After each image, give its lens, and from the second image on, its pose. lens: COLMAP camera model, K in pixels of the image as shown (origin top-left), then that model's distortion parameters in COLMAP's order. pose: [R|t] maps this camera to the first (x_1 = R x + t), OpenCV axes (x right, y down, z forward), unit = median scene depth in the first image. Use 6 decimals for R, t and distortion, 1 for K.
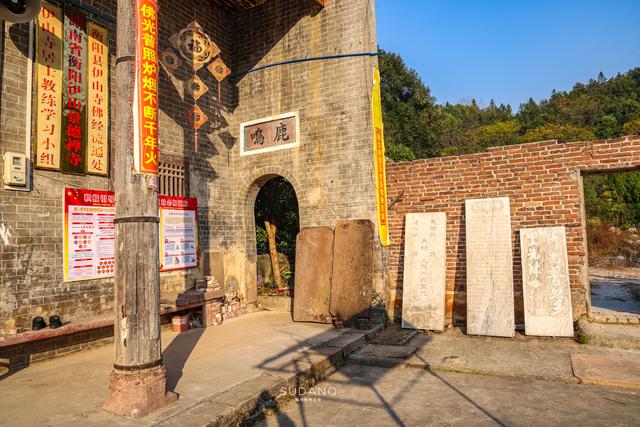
lens RADIAL K [[441.8, 0, 318.2], [0, 441.8, 205.8], [0, 0, 1]] dist [-0.035857, -0.000531]
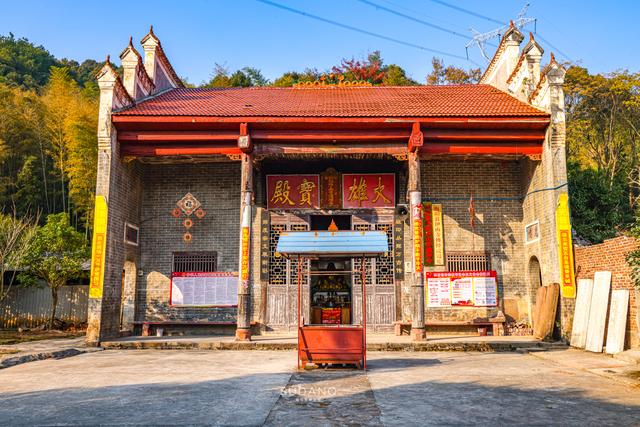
lens RADIAL K [[544.1, 0, 320.0], [0, 544.1, 213.5], [0, 0, 1]] dist [-0.007367, 0.002525]
pose [[0.444610, -0.104969, -0.889552, 1.965414], [0.054800, 0.994437, -0.089956, -0.121699], [0.894046, -0.008752, 0.447889, -0.989151]]
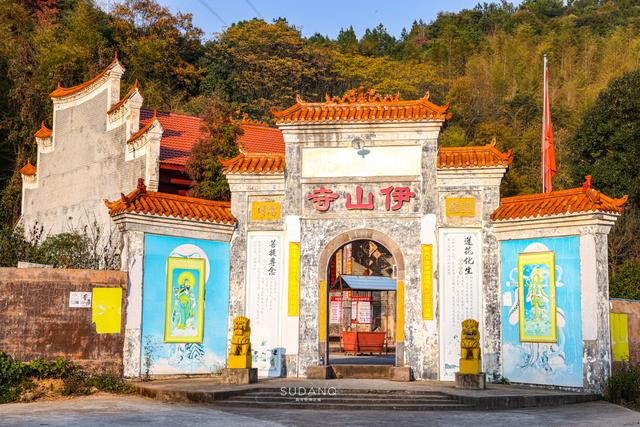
lens RADIAL K [[1032.9, 0, 320.0], [0, 1032.9, 213.5], [0, 0, 1]] dist [0.160003, 0.067121]
pose [[0.884085, -0.004958, -0.467300, 2.929407], [-0.006737, 0.999705, -0.023351, -0.465937], [0.467278, 0.023793, 0.883790, -5.799873]]
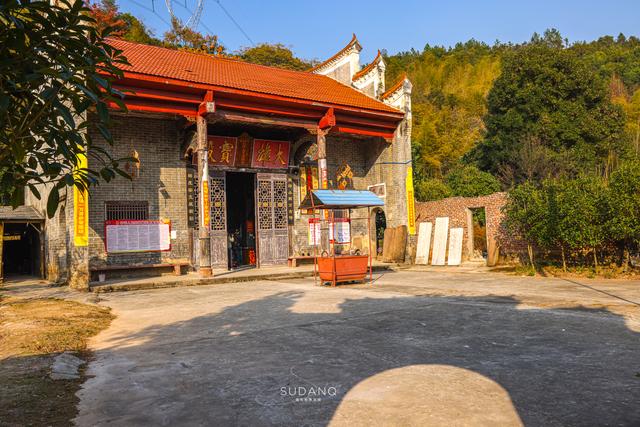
lens RADIAL K [[523.2, 0, 320.0], [0, 523.2, 213.5], [0, 0, 1]] dist [-0.037105, 0.070035]
pose [[0.884792, -0.020132, -0.465551, 1.365537], [0.041984, 0.998447, 0.036616, -0.215469], [0.464091, -0.051943, 0.884263, -2.498534]]
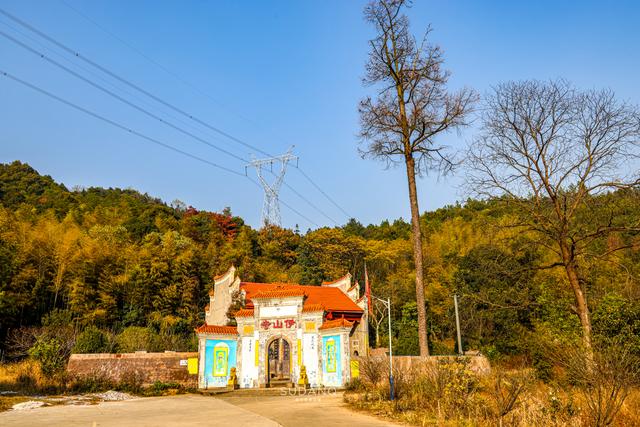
lens RADIAL K [[523.2, 0, 320.0], [0, 523.2, 213.5], [0, 0, 1]] dist [-0.037105, 0.070035]
pose [[0.805521, -0.152948, -0.572489, 5.021795], [0.039550, 0.977838, -0.205595, -0.598032], [0.591246, 0.142969, 0.793717, -6.742254]]
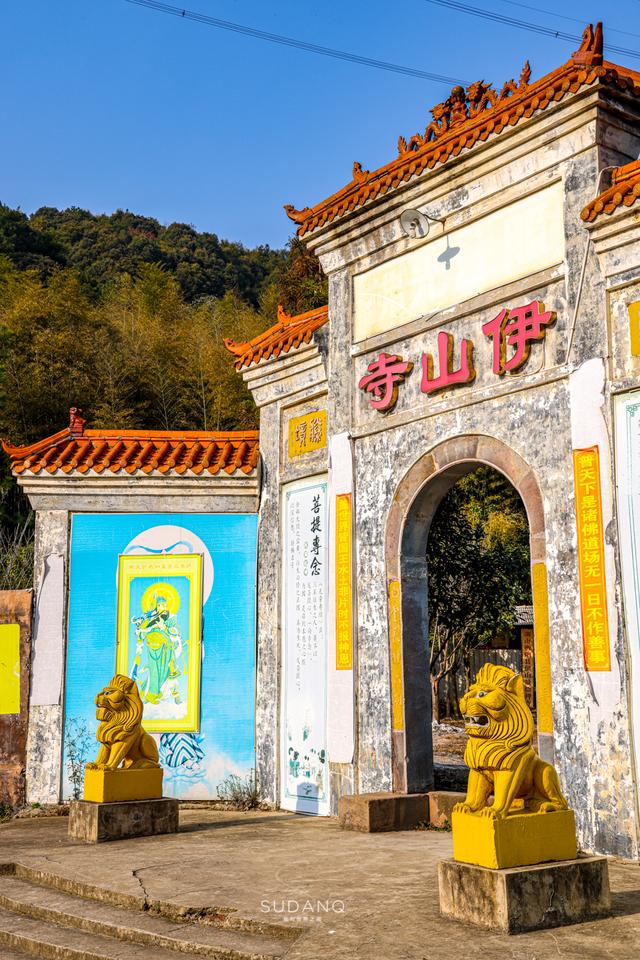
lens RADIAL K [[1172.5, 0, 320.0], [0, 1172.5, 480.0], [0, 0, 1]] dist [0.107865, 0.004704]
pose [[0.313955, -0.130839, -0.940379, 2.794743], [0.073352, 0.990841, -0.113371, -0.268825], [0.946600, -0.033386, 0.320677, -3.159418]]
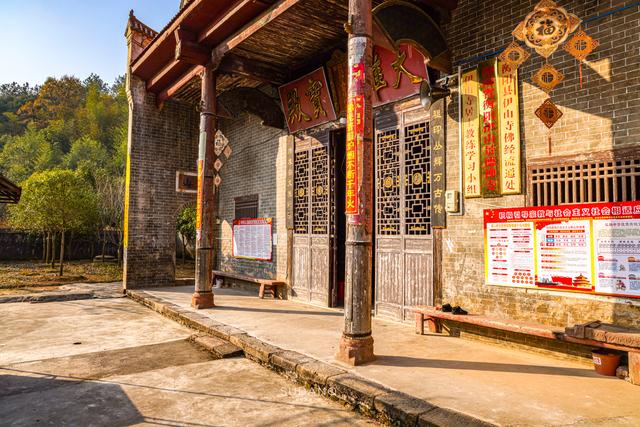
lens RADIAL K [[441.8, 0, 318.2], [0, 441.8, 205.8], [0, 0, 1]] dist [-0.035857, -0.000531]
pose [[-0.415813, -0.025166, -0.909102, 0.707424], [0.077152, 0.995037, -0.062833, -0.008248], [0.906172, -0.096266, -0.411808, 0.998013]]
